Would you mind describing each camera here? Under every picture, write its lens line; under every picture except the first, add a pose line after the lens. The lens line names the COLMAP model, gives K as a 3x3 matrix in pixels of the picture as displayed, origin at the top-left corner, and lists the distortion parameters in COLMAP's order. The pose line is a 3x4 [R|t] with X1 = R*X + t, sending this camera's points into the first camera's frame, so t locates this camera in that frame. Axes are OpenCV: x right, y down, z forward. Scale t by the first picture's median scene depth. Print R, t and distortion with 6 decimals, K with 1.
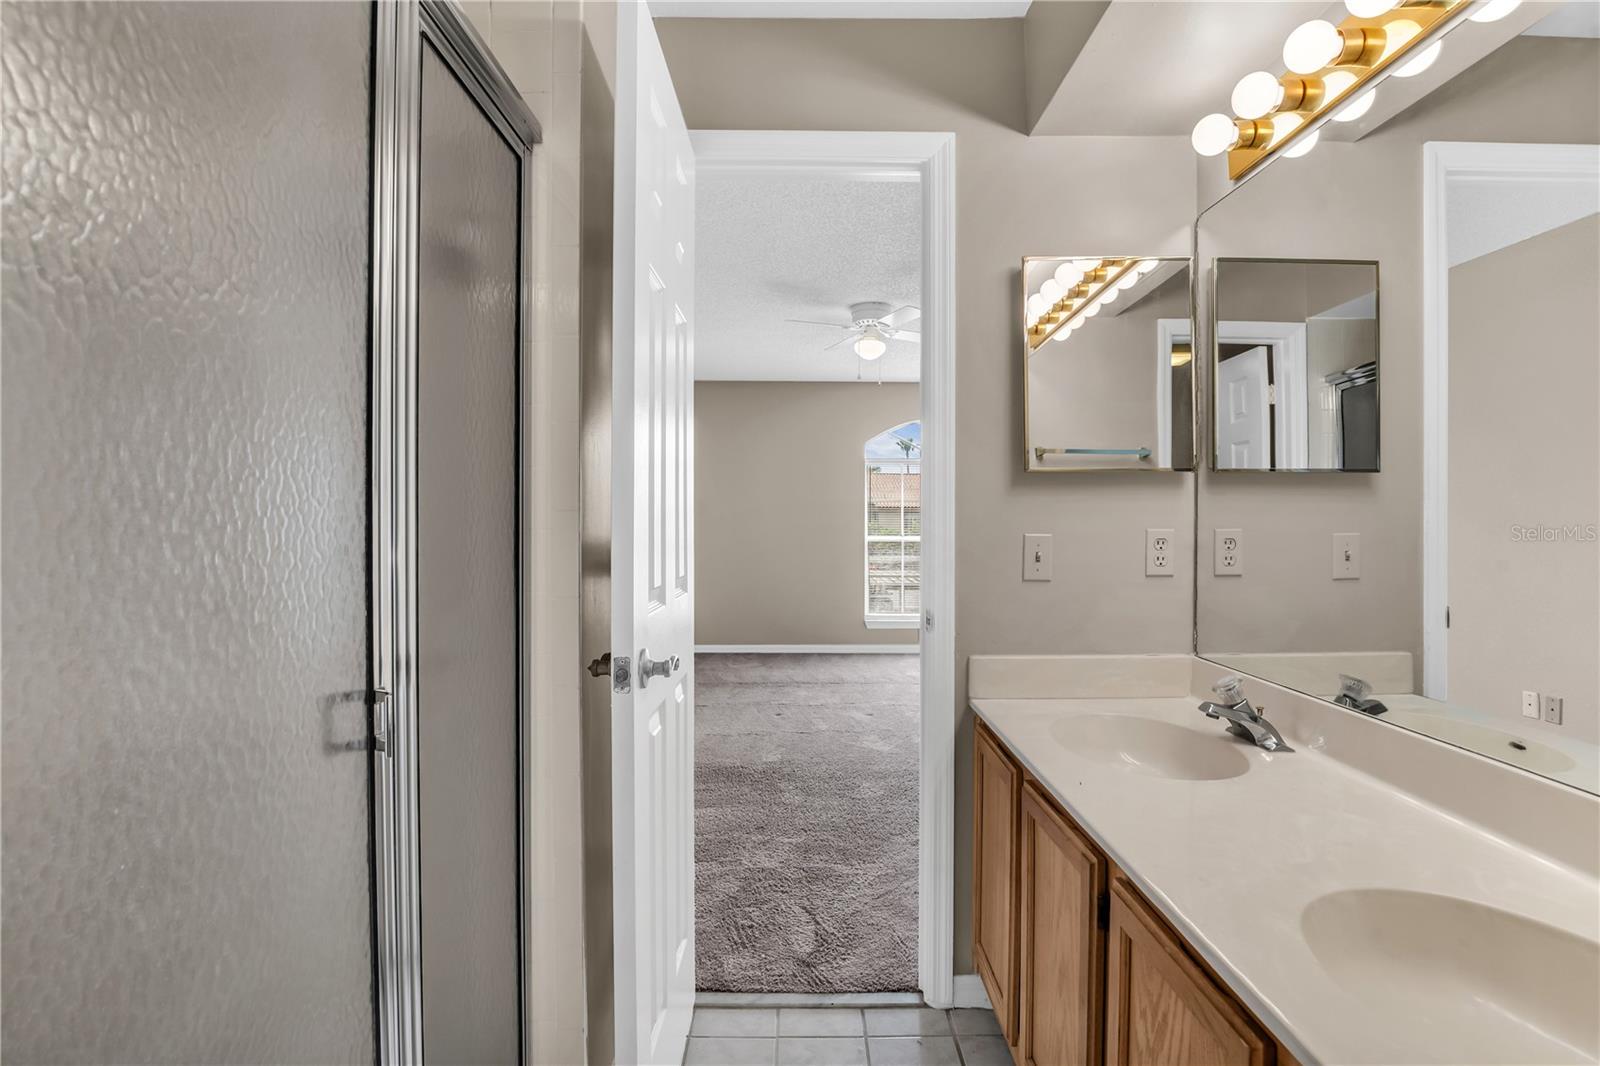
lens RADIAL K [[763.6, 0, 799.4], [0, 763.6, 524.4], [0, 0, 1]] dist [-0.021414, -0.001454]
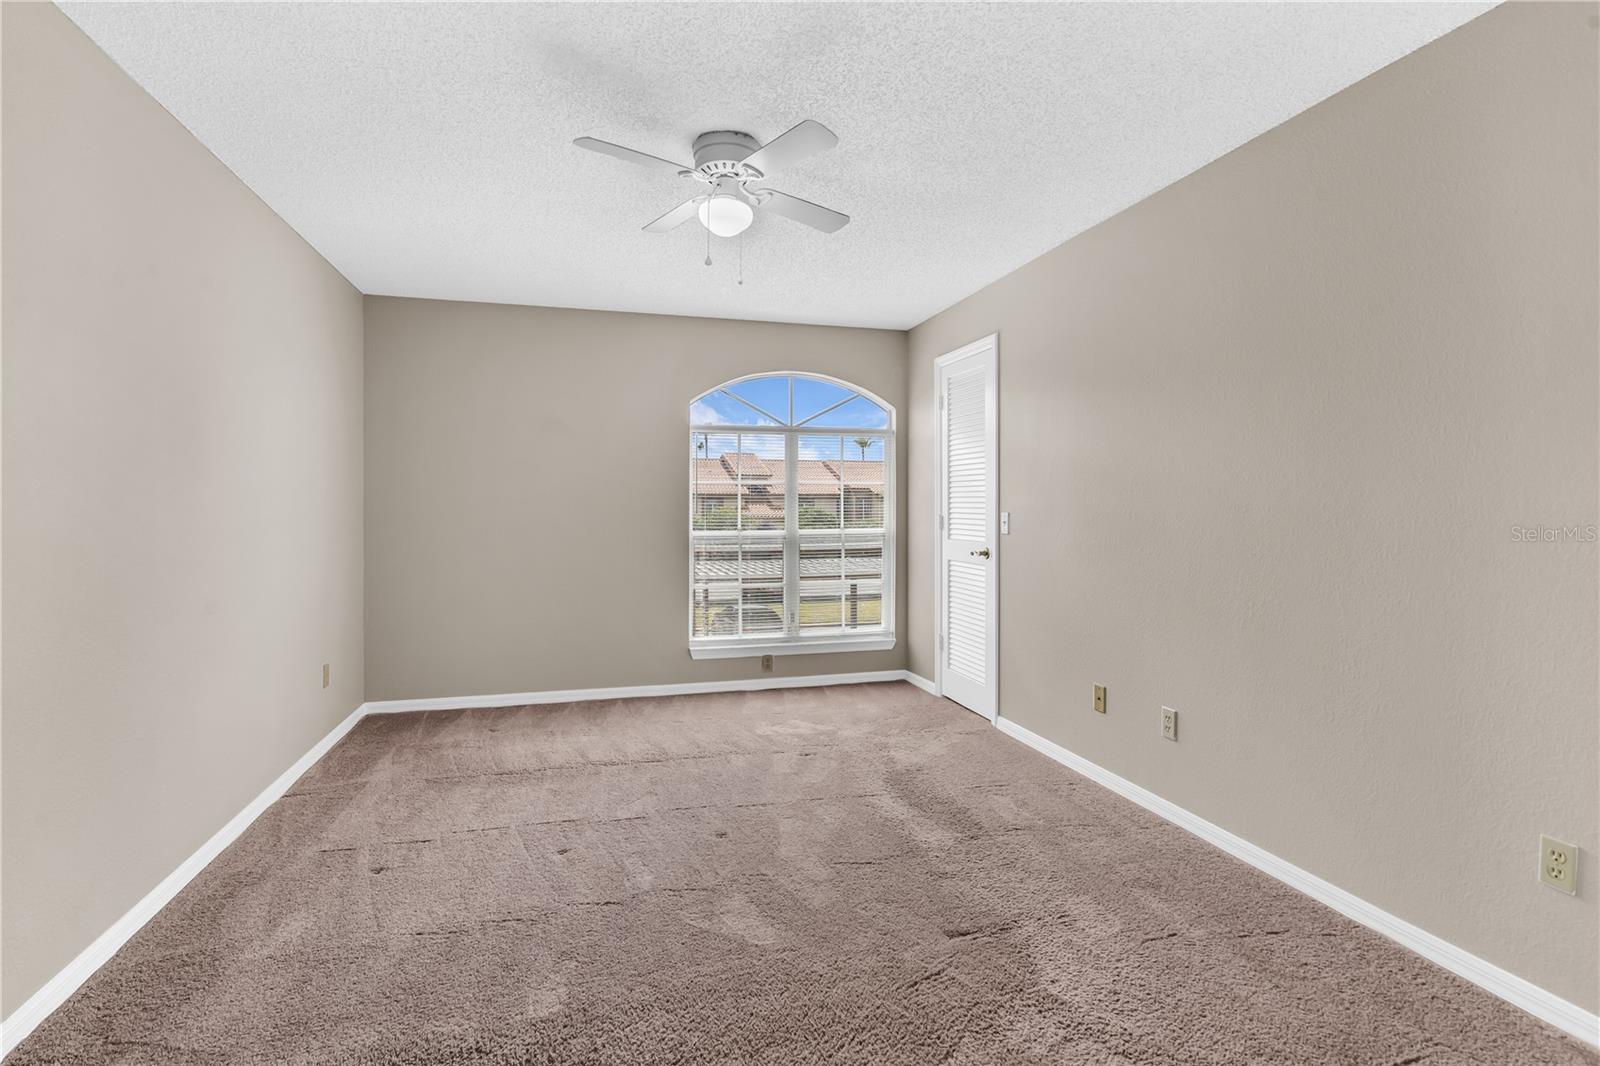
lens RADIAL K [[763.6, 0, 825.9], [0, 763.6, 532.2], [0, 0, 1]] dist [-0.021414, -0.001454]
pose [[0.955730, -0.003752, 0.294221, -0.005578], [-0.004328, 0.999631, 0.026808, -0.008355], [-0.294213, -0.026895, 0.955361, 0.427124]]
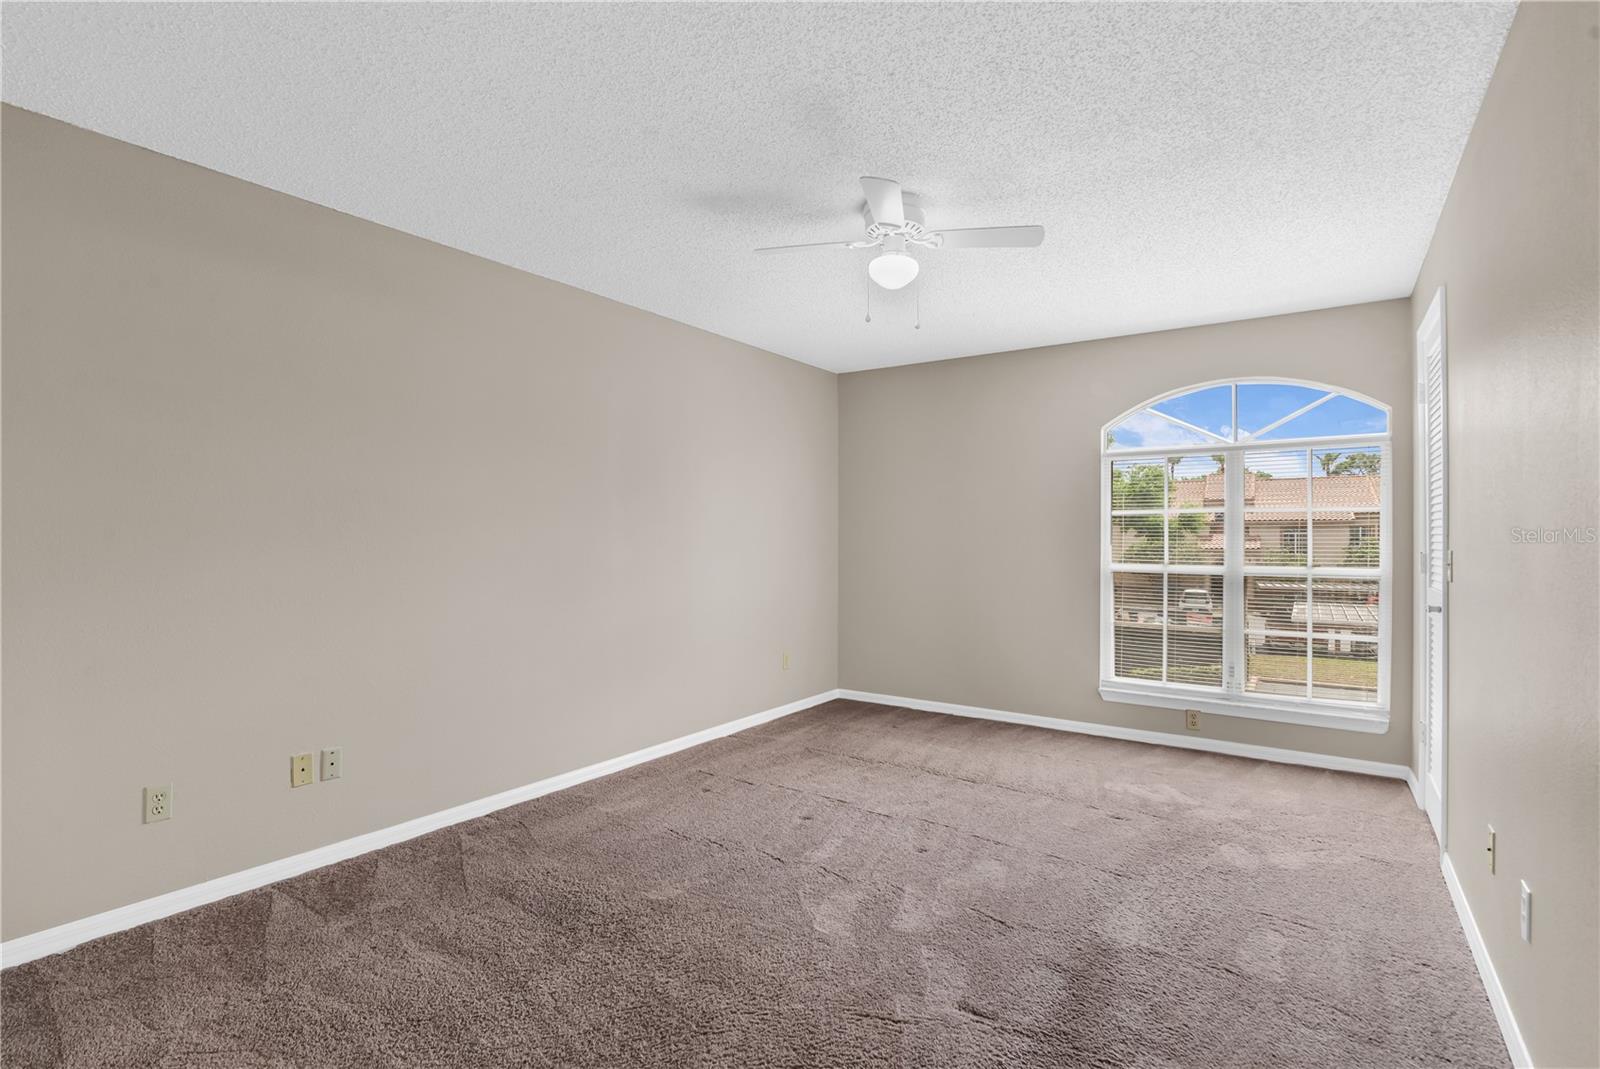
lens RADIAL K [[763.6, 0, 787.0], [0, 763.6, 530.9], [0, 0, 1]] dist [-0.021414, -0.001454]
pose [[0.820775, 0.004760, -0.571232, 0.380592], [-0.011427, 0.999902, -0.008087, -0.010123], [0.571137, 0.013165, 0.820749, 0.437424]]
